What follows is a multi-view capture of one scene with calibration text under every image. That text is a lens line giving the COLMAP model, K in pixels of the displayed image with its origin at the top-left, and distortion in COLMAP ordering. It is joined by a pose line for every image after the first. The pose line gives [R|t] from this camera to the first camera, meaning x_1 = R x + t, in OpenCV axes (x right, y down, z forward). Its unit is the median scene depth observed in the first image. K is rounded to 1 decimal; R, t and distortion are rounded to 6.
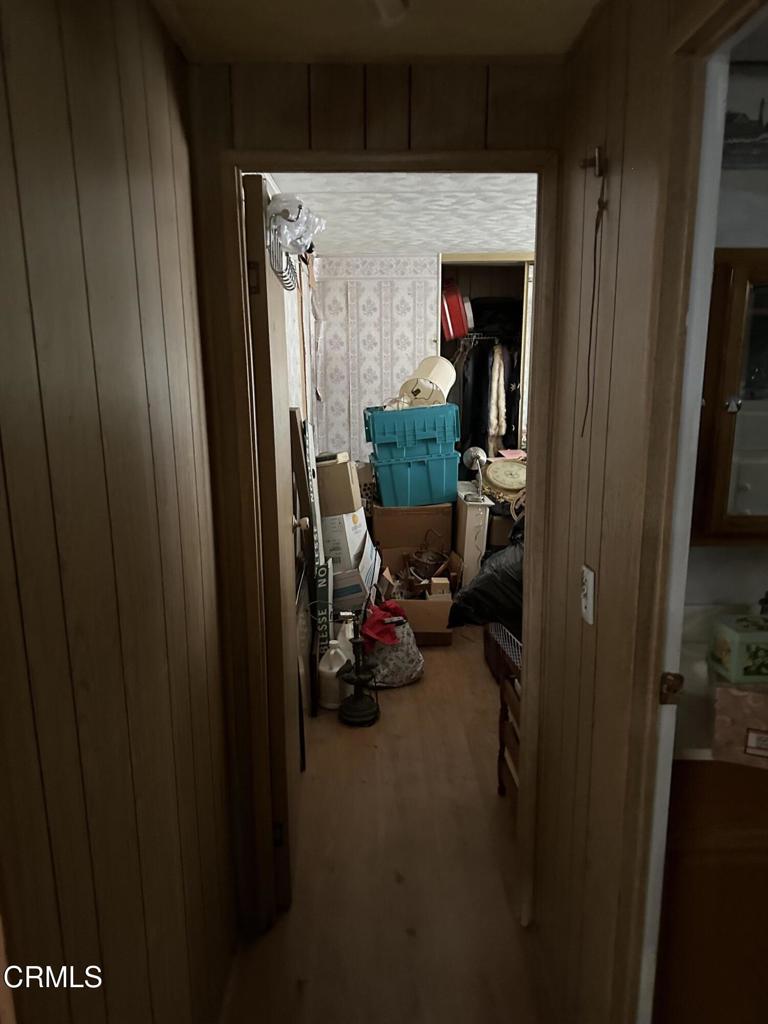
lens RADIAL K [[726.2, 0, 384.0], [0, 726.2, 512.0], [0, 0, 1]] dist [0.099792, -0.131194]
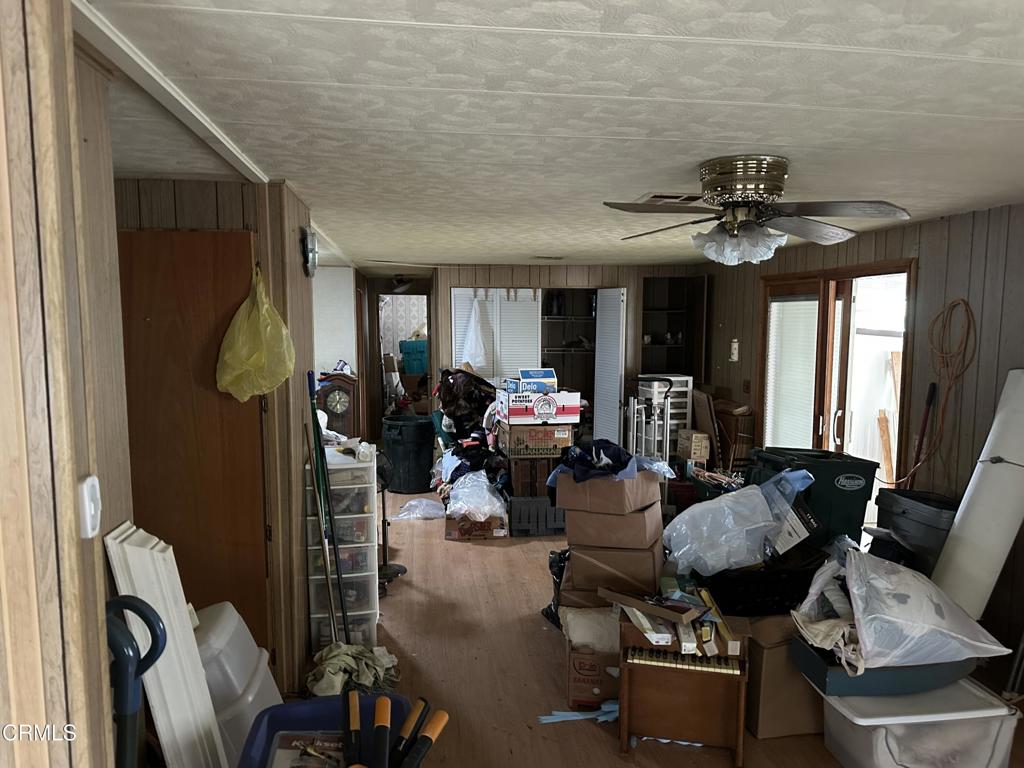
lens RADIAL K [[726.2, 0, 507.0], [0, 726.2, 384.5], [0, 0, 1]] dist [0.099792, -0.131194]
pose [[0.993885, -0.009076, 0.110045, 0.076270], [0.021991, 0.992921, -0.116727, 0.362464], [-0.108207, 0.118433, 0.987049, -1.797386]]
